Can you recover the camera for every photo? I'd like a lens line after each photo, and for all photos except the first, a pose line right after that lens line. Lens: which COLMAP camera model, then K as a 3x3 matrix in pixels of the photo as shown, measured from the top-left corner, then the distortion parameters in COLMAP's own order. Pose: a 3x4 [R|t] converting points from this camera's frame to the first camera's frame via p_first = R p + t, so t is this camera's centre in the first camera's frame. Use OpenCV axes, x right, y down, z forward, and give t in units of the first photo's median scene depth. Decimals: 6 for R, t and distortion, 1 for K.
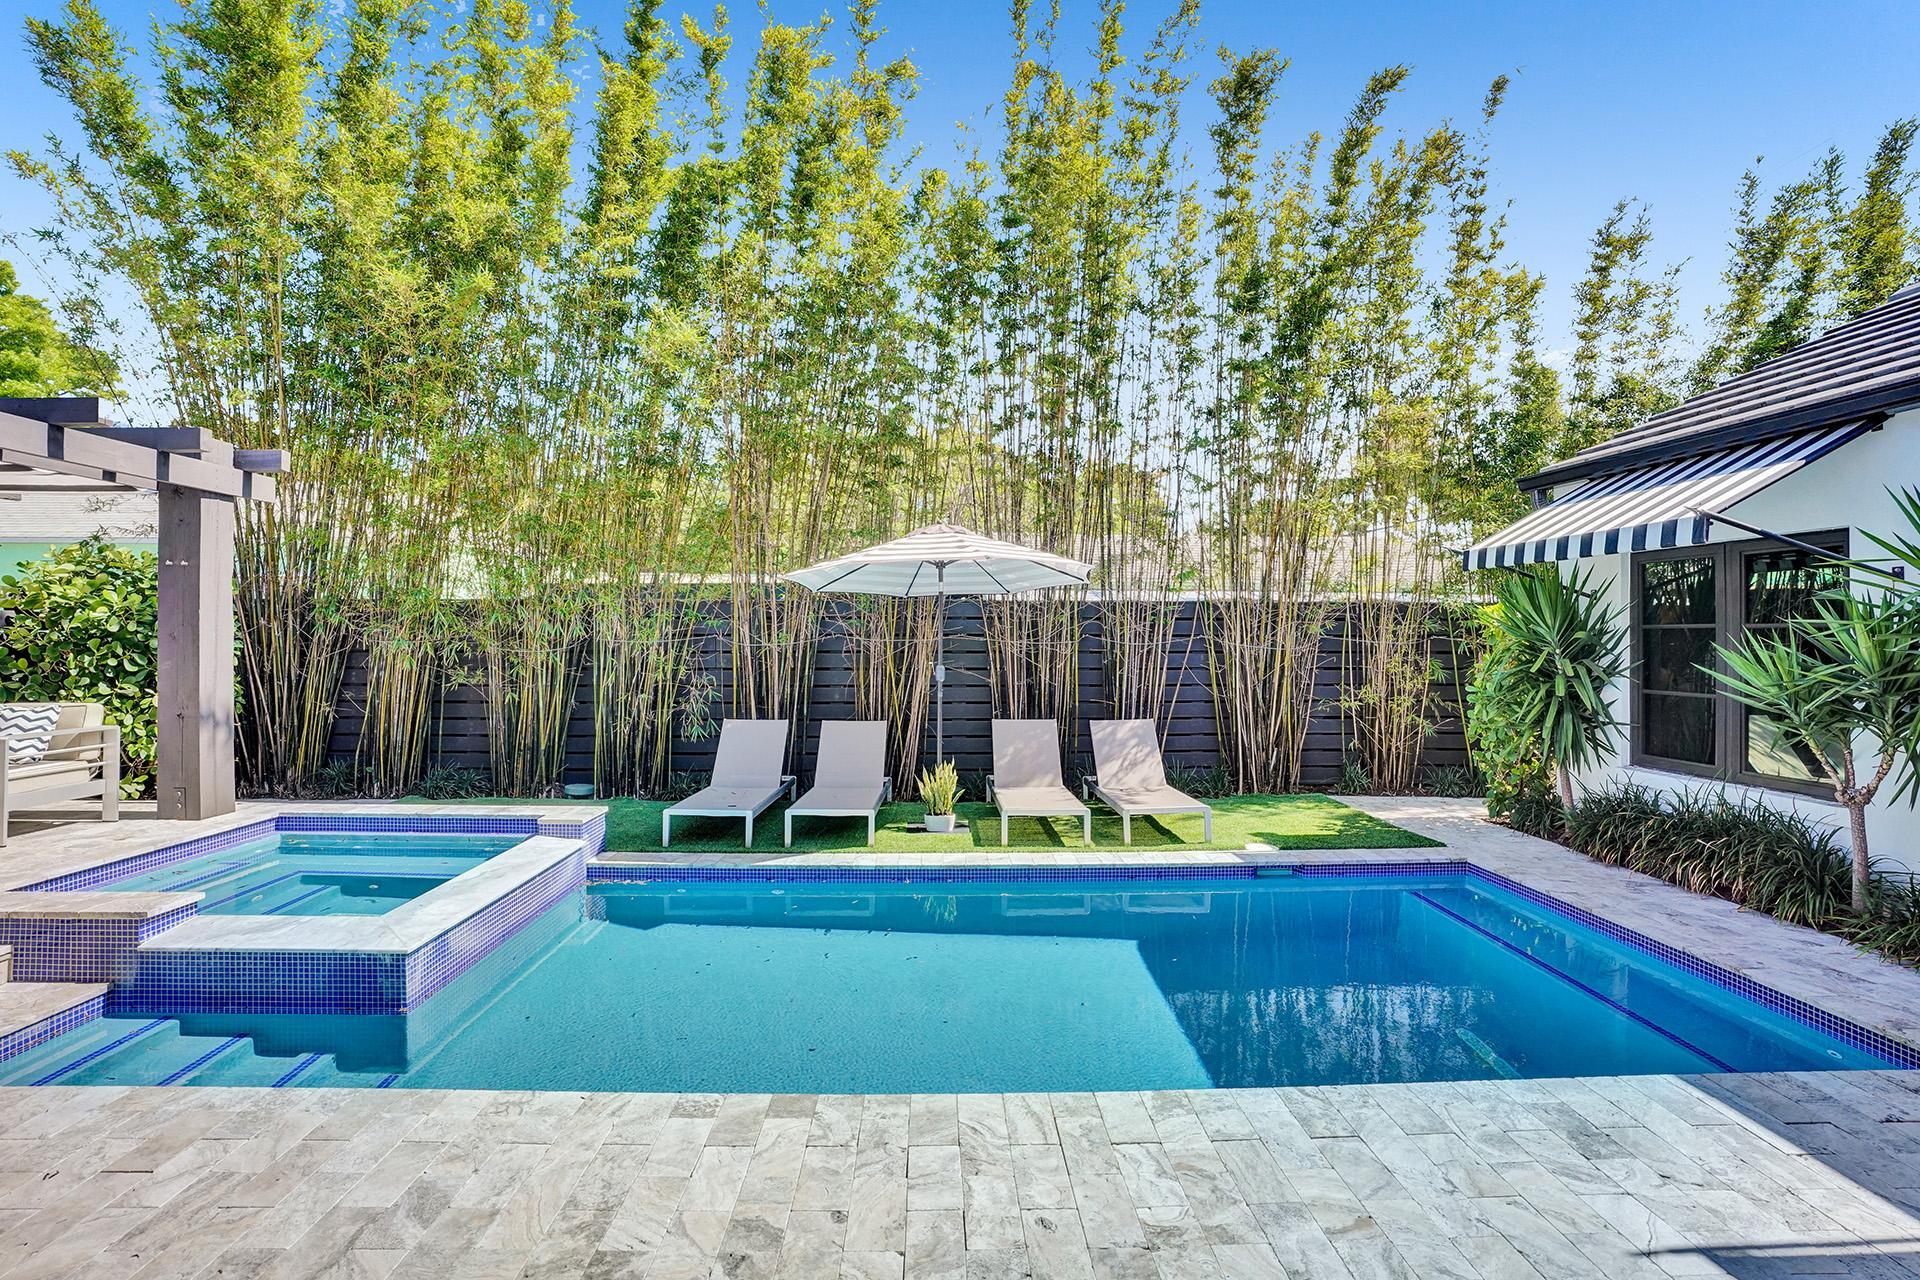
lens RADIAL K [[883.2, 0, 957.8], [0, 883.2, 628.2], [0, 0, 1]] dist [-0.029083, 0.000564]
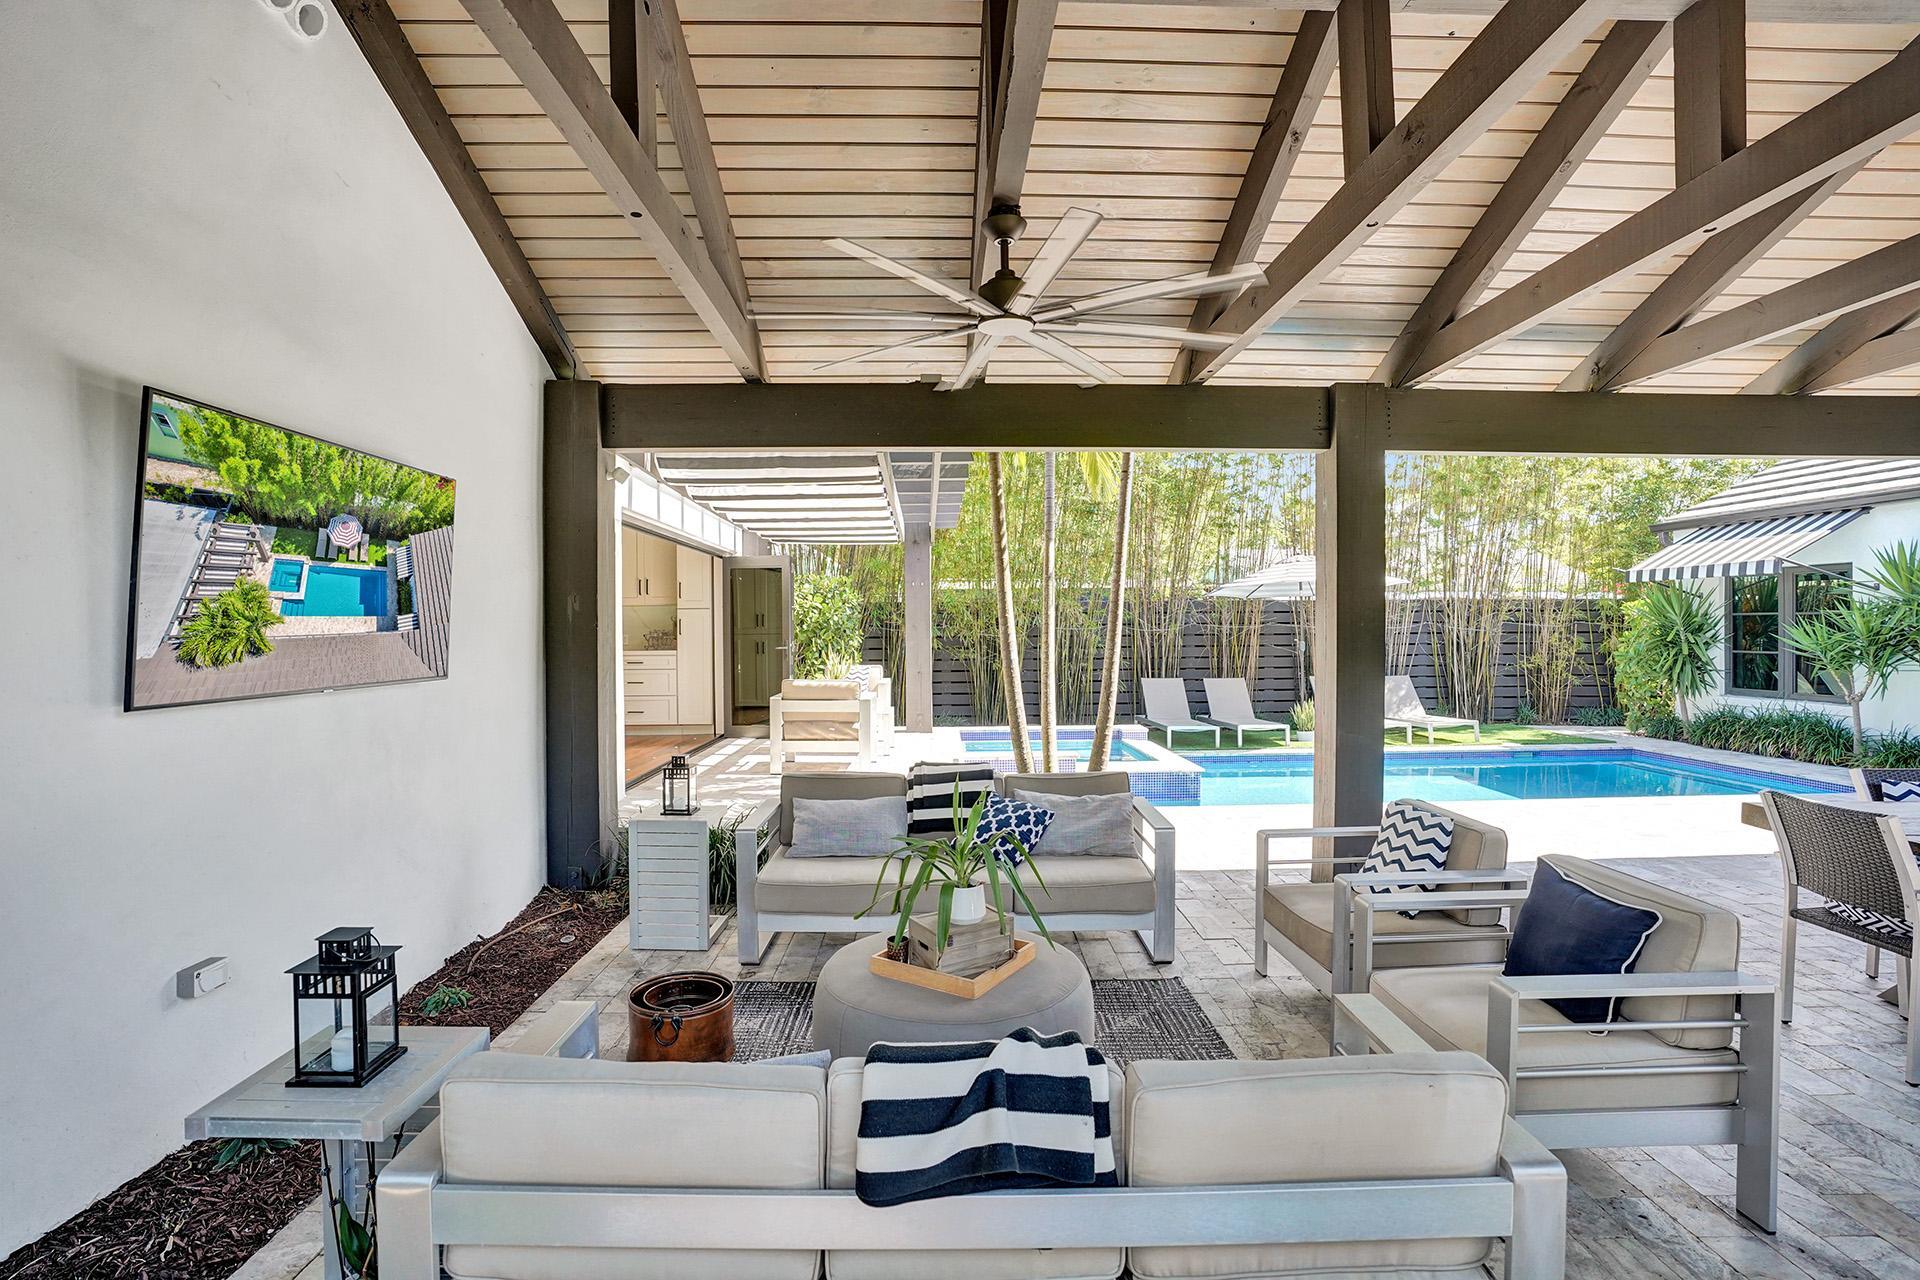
lens RADIAL K [[883.2, 0, 957.8], [0, 883.2, 628.2], [0, 0, 1]] dist [-0.029083, 0.000564]
pose [[0.999936, -0.008504, 0.007498, -0.649279], [0.008435, 0.999923, 0.009152, -0.002359], [-0.007575, -0.009088, 0.999930, -0.601111]]
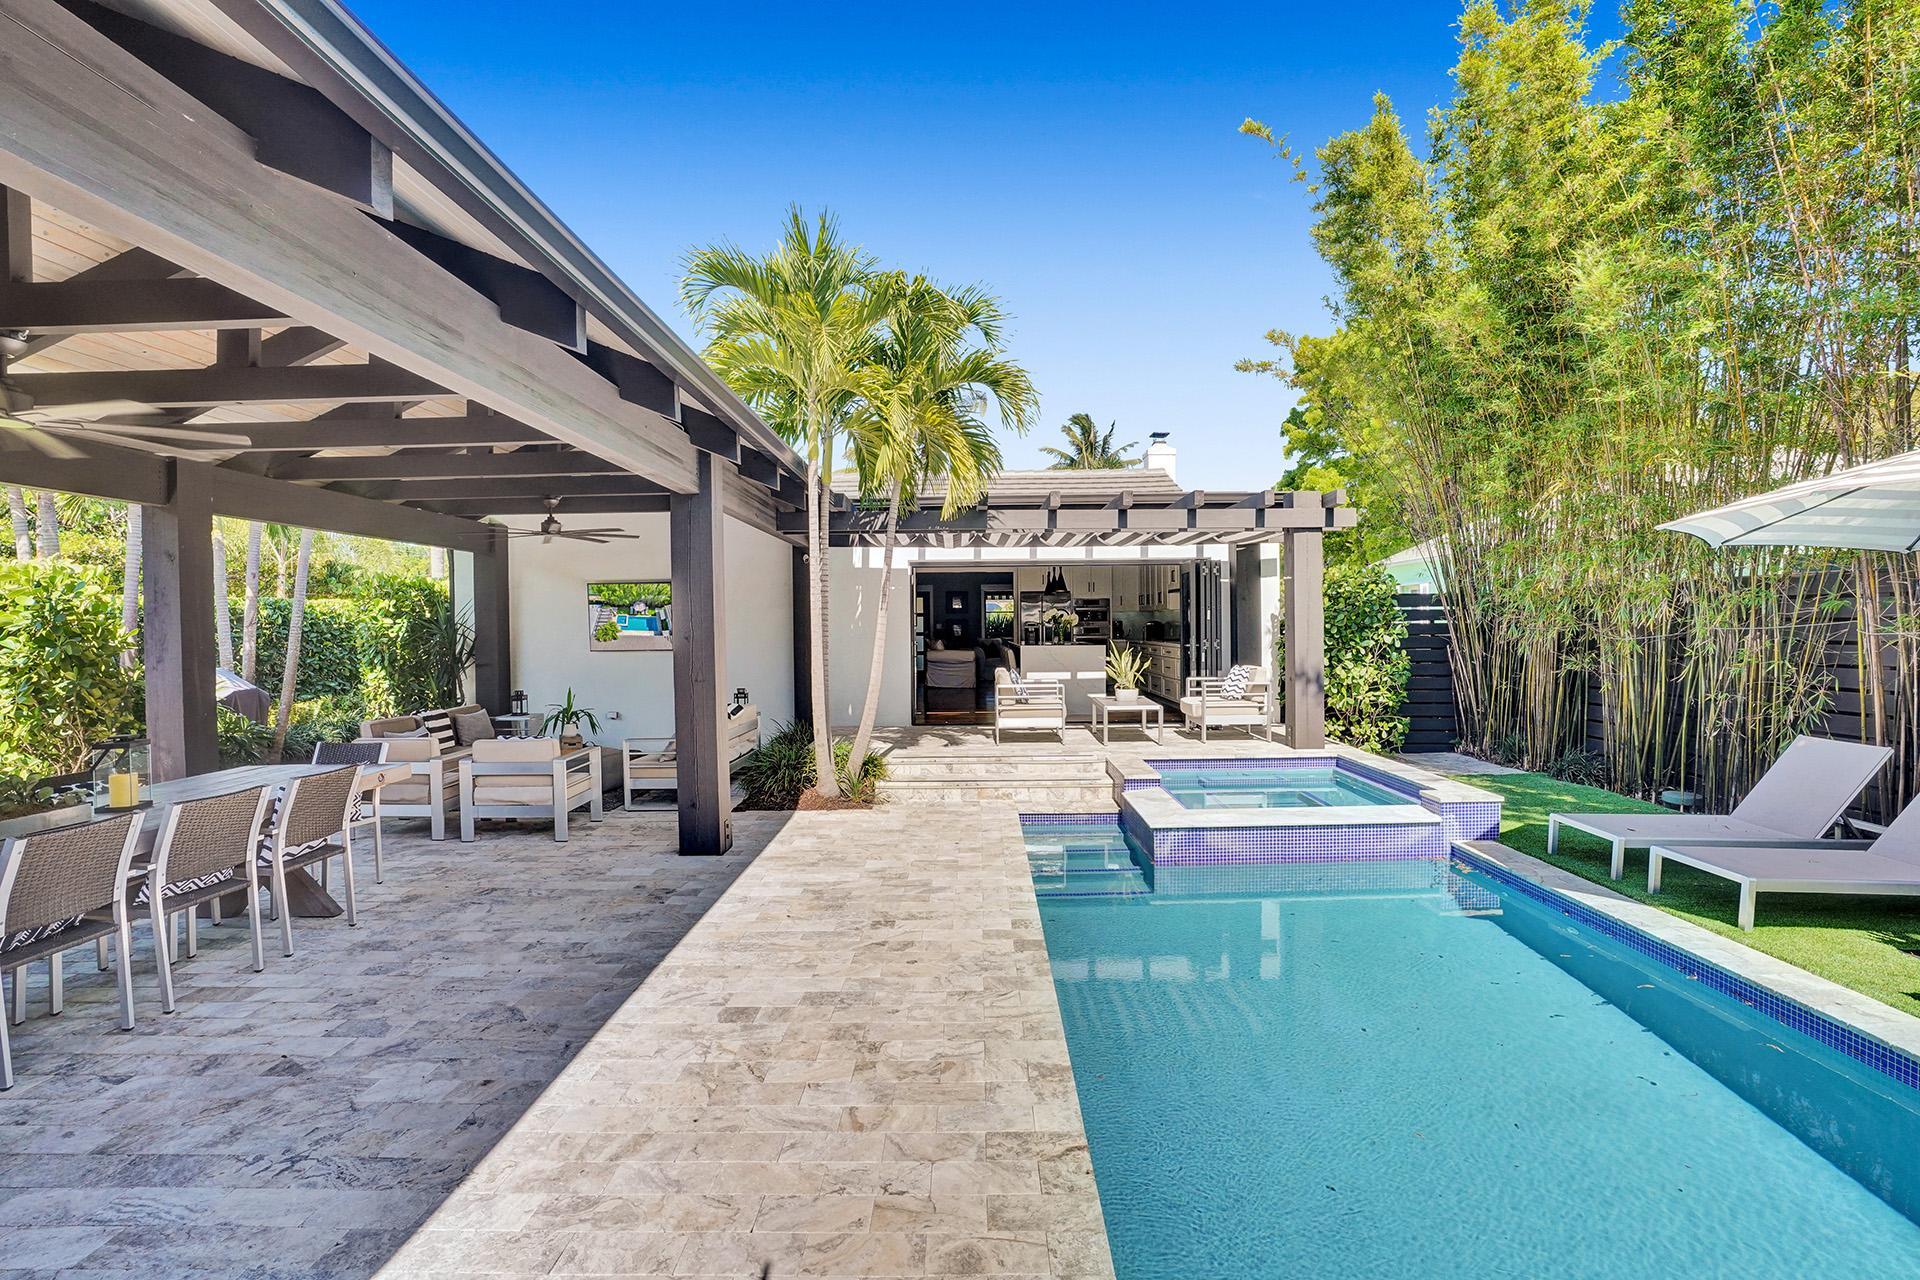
lens RADIAL K [[889.4, 0, 950.3], [0, 889.4, 610.0], [0, 0, 1]] dist [-0.061162, 0.017621]
pose [[-0.053296, -0.018370, -0.998410, 0.517595], [0.019542, 0.999620, -0.019435, -0.000197], [0.998388, -0.020547, -0.052916, 0.371434]]
